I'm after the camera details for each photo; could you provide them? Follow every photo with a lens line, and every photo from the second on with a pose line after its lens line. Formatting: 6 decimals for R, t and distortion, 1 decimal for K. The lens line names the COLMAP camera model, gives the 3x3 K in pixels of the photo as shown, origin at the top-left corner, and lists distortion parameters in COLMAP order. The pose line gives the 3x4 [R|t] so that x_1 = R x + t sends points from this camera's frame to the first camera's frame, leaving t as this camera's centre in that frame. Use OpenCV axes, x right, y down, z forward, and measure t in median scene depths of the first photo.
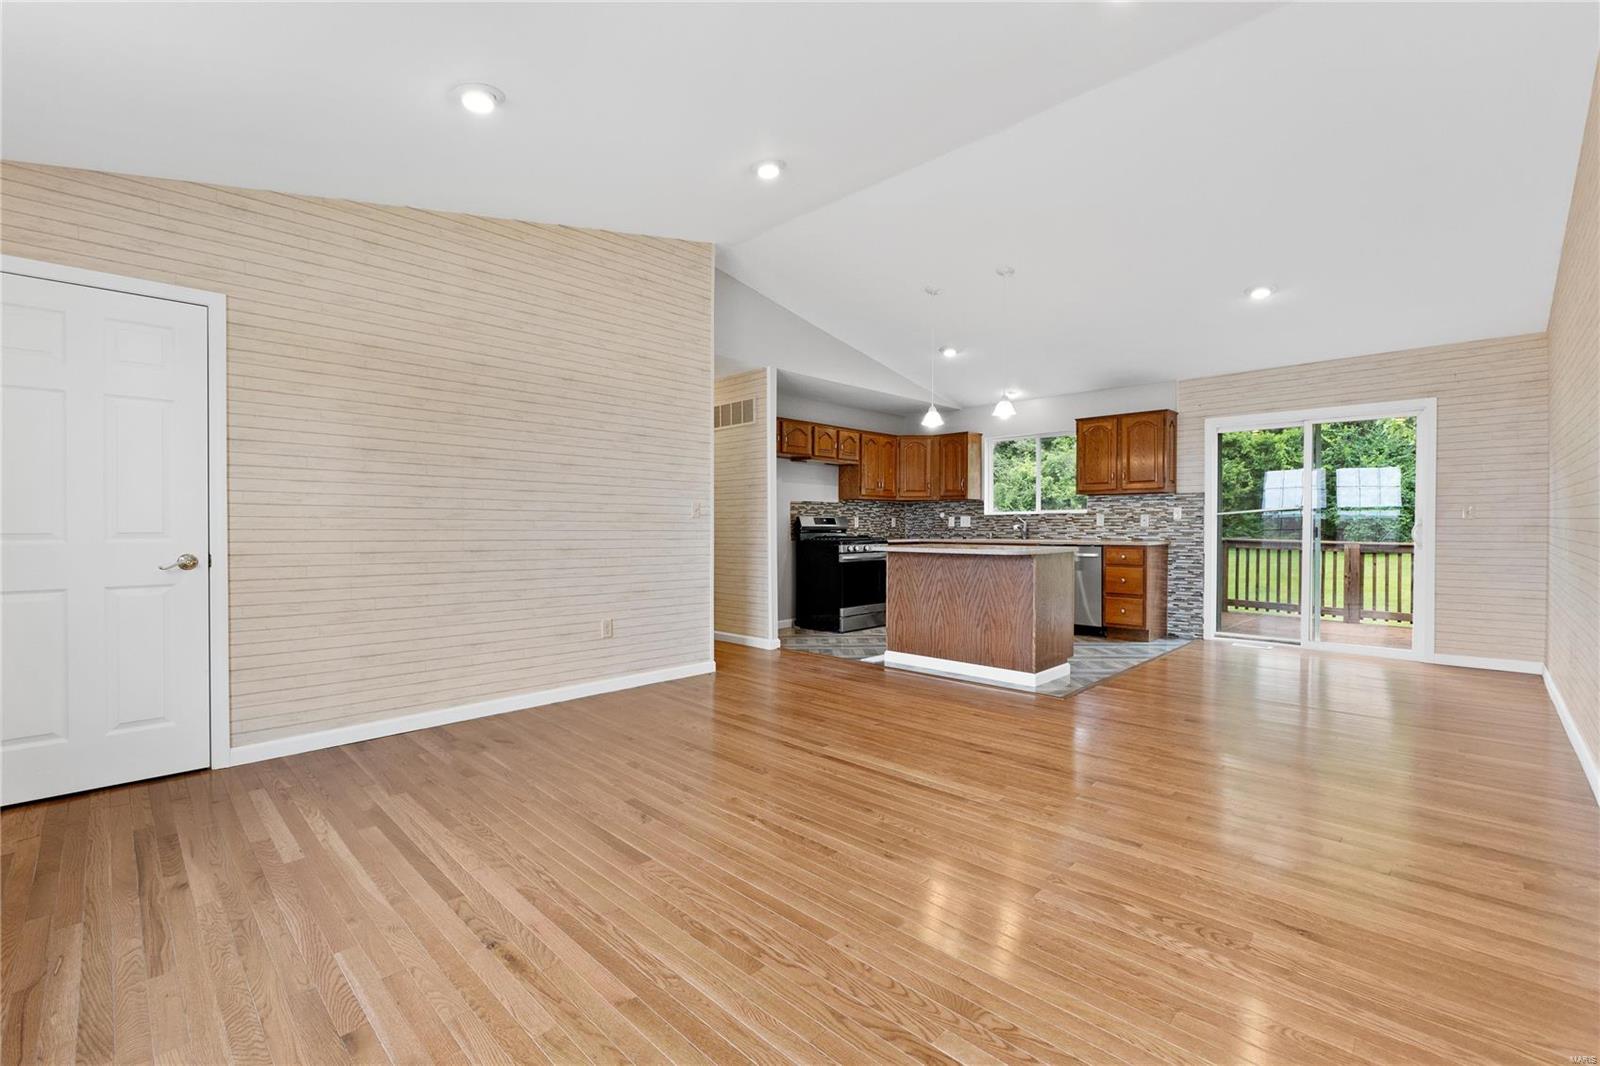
lens RADIAL K [[692.4, 0, 796.8], [0, 692.4, 536.4], [0, 0, 1]] dist [-0.006497, -0.000309]
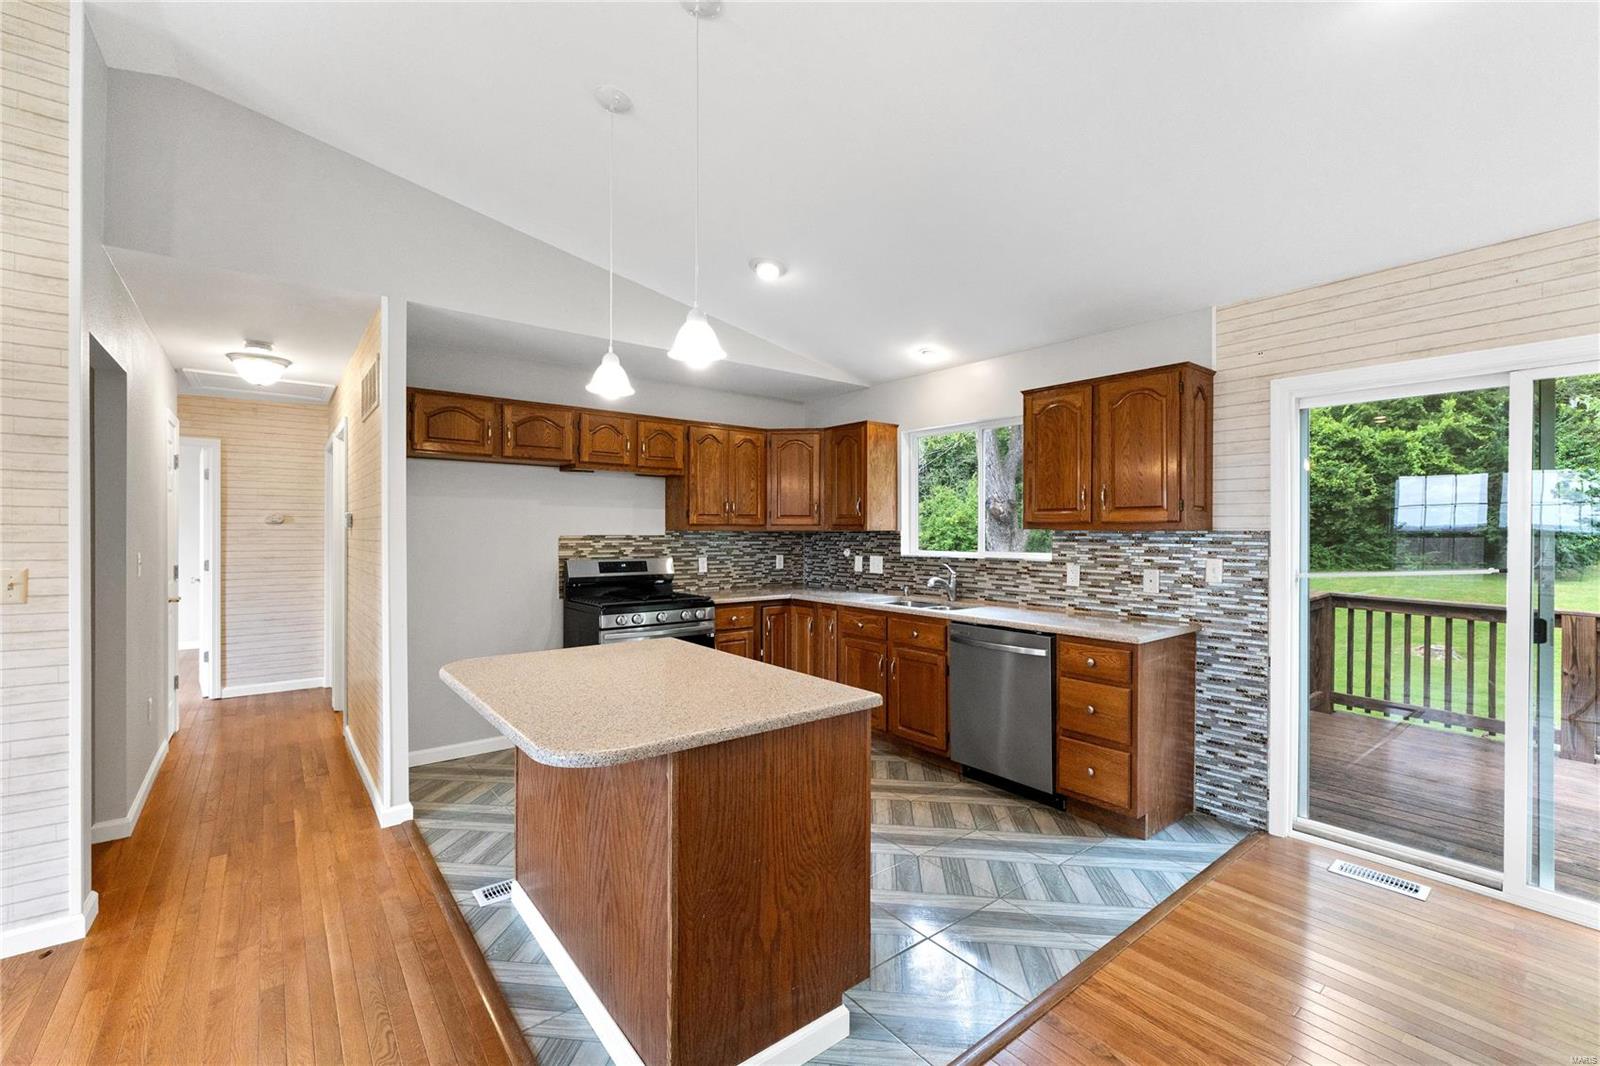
lens RADIAL K [[673.9, 0, 800.0], [0, 673.9, 533.0], [0, 0, 1]] dist [-0.001460, -0.000108]
pose [[0.992221, 0.005406, -0.124369, 0.289294], [-0.006807, 0.999918, -0.010840, -0.049620], [0.124300, 0.011602, 0.992177, 0.440823]]
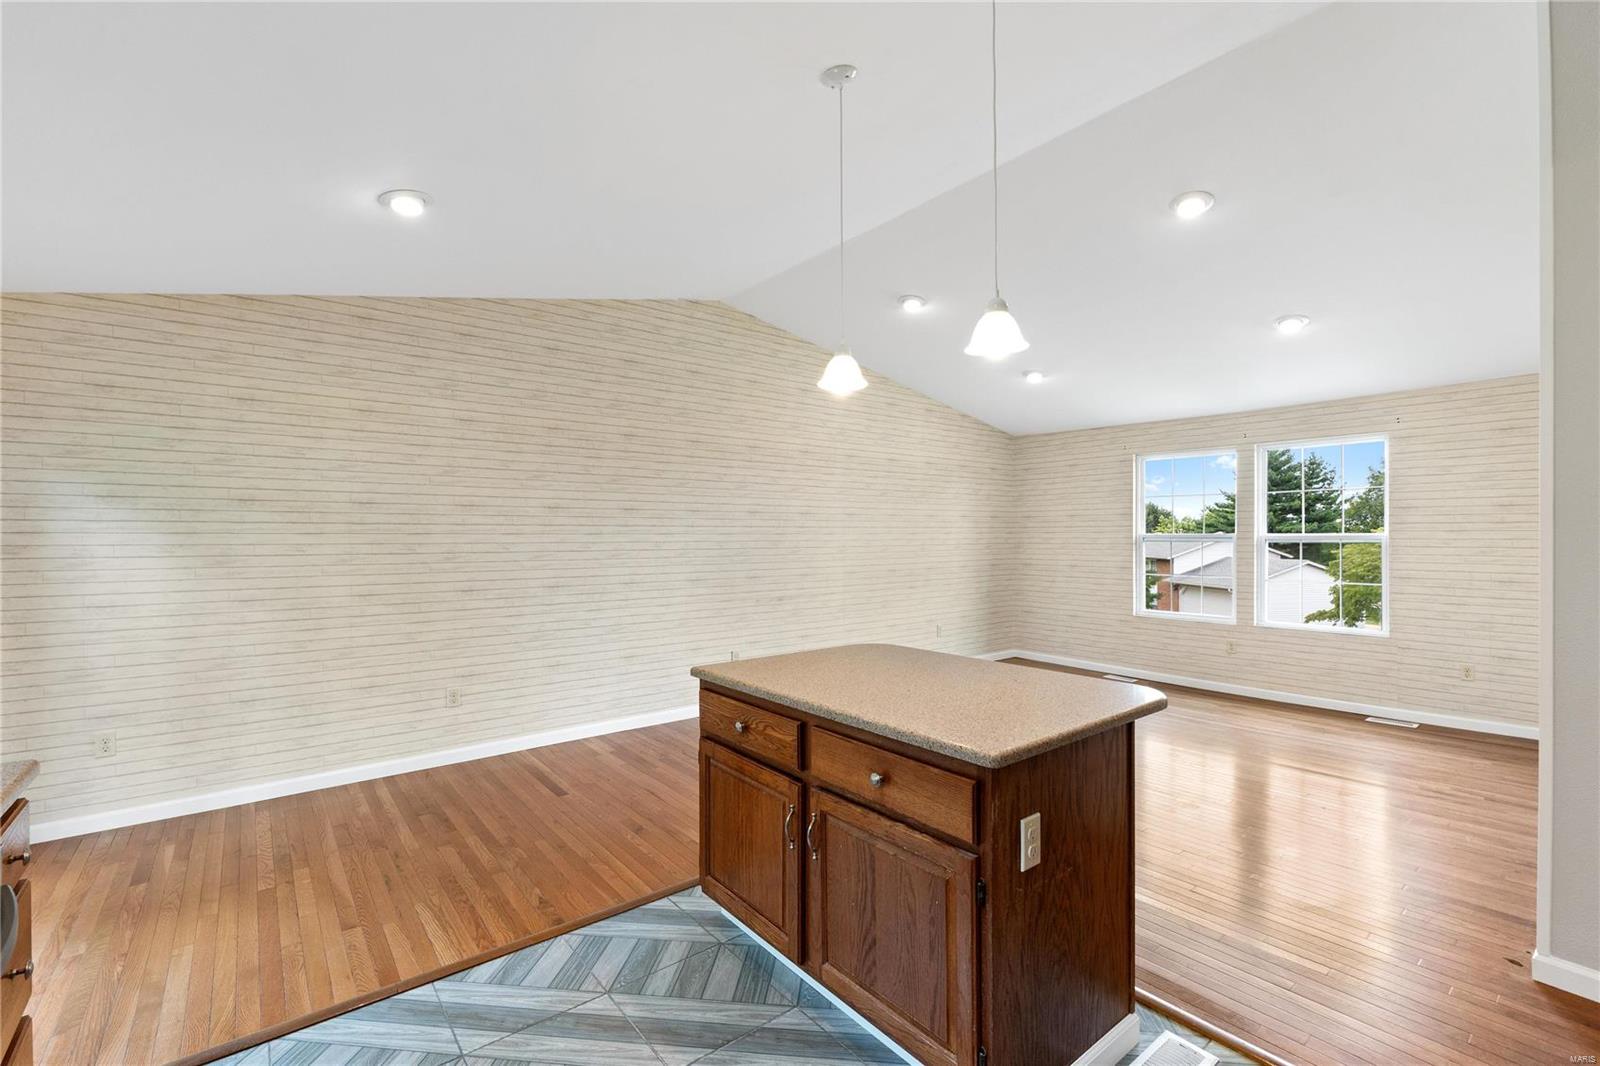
lens RADIAL K [[692.4, 0, 796.8], [0, 692.4, 536.4], [0, 0, 1]] dist [-0.006497, -0.000309]
pose [[-0.992770, 0.007940, 0.119770, 0.194306], [0.010119, 0.999794, 0.017603, -0.059083], [-0.119606, 0.018688, -0.992646, 1.044476]]
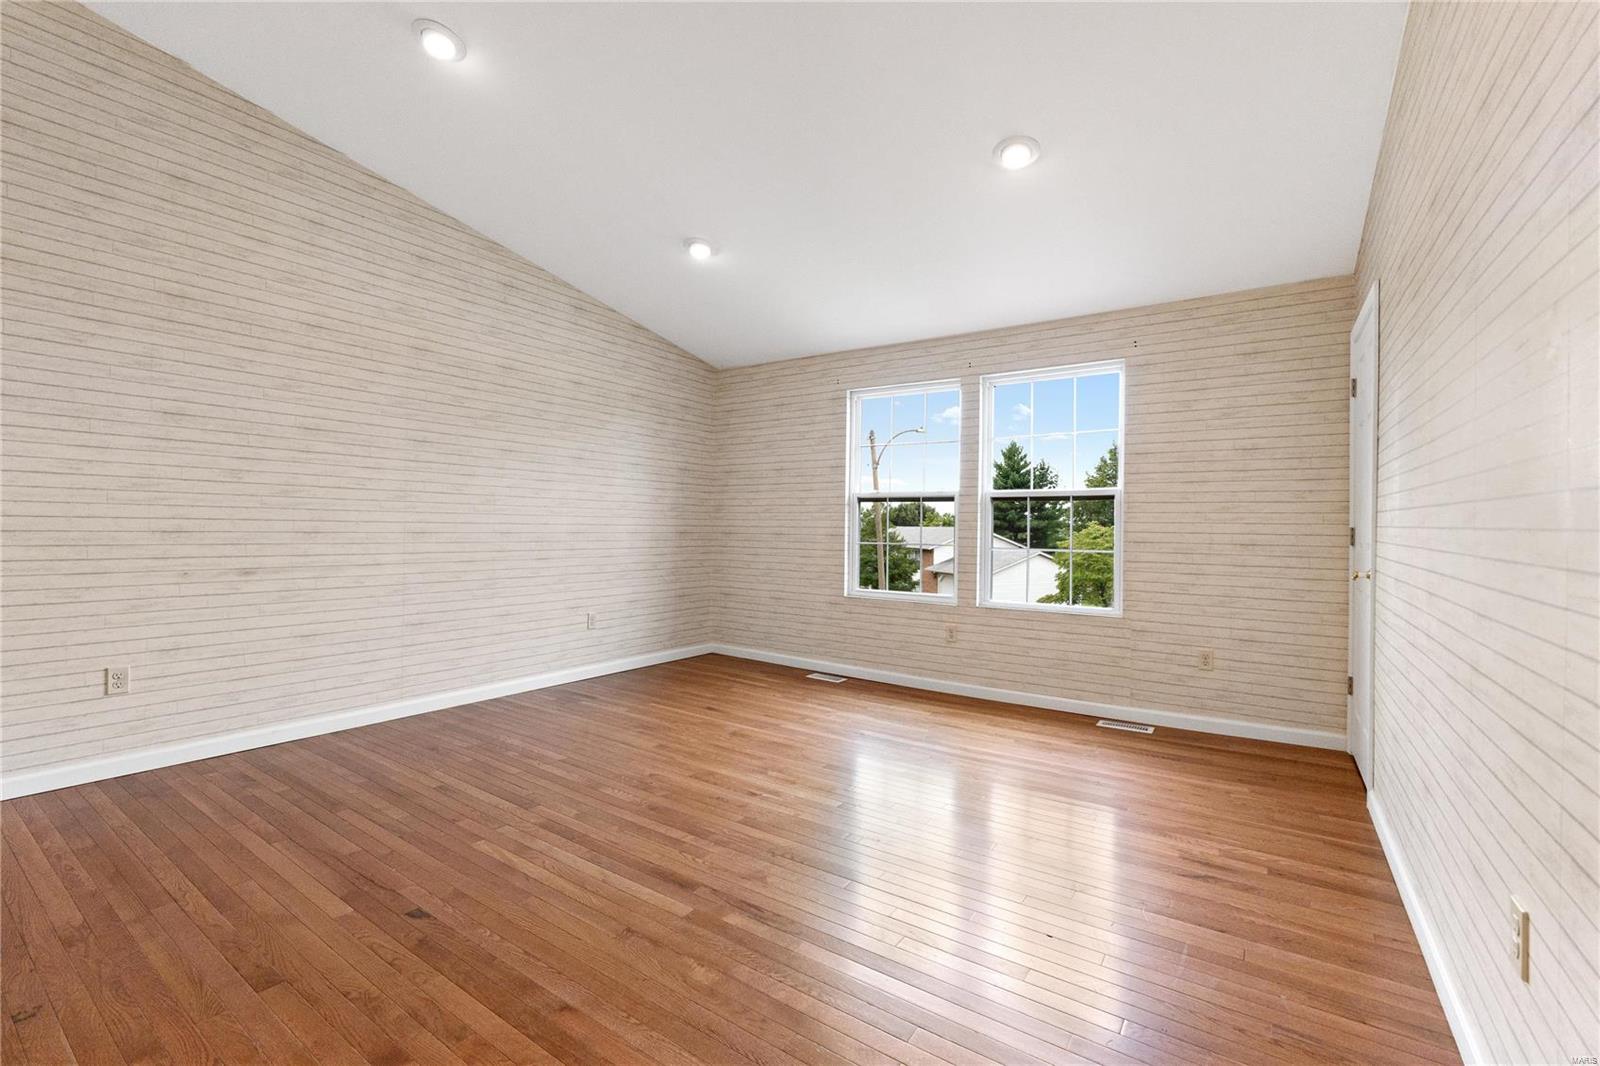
lens RADIAL K [[686.1, 0, 795.3], [0, 686.1, 519.9], [0, 0, 1]] dist [-0.008909, -0.000213]
pose [[-0.984683, -0.011392, -0.173984, 0.029505], [-0.012814, 0.999893, 0.007051, -0.015047], [0.173885, 0.009172, -0.984723, 0.762139]]
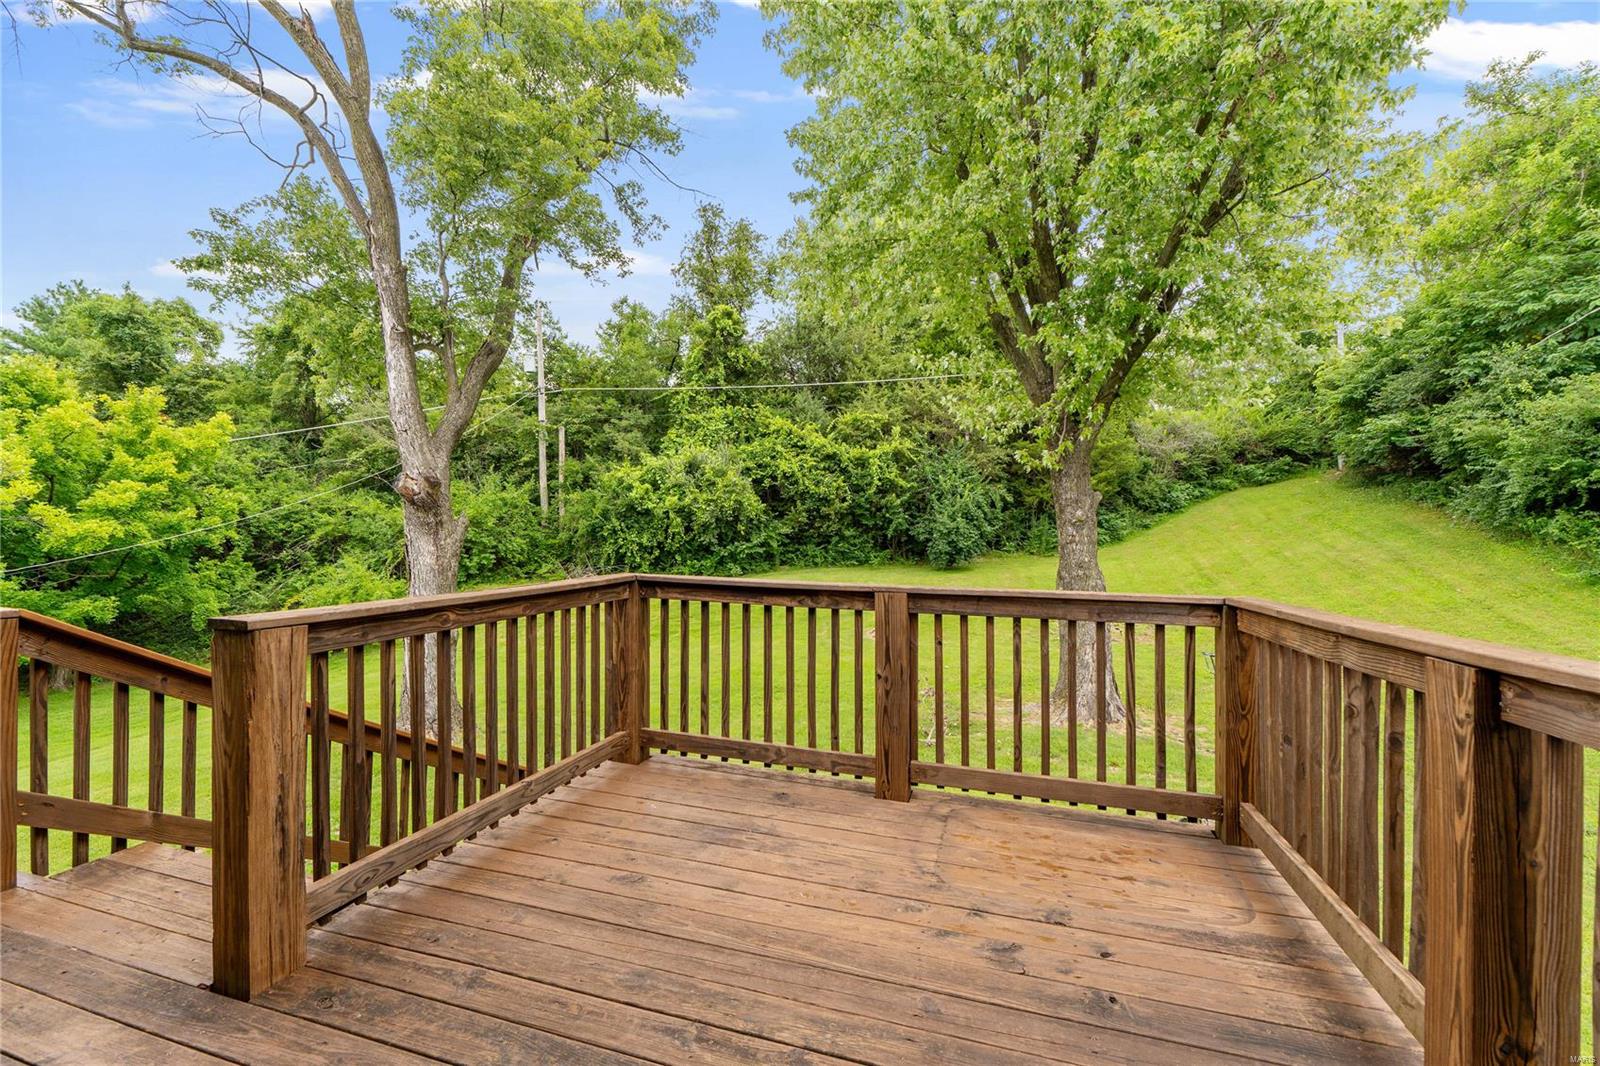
lens RADIAL K [[666.9, 0, 794.4], [0, 666.9, 530.6], [0, 0, 1]] dist [-0.002830, -0.000741]
pose [[0.893914, 0.011102, 0.448100, 0.662122], [0.002832, 0.999533, -0.030414, -0.013103], [-0.448229, 0.028456, 0.893466, 0.776092]]
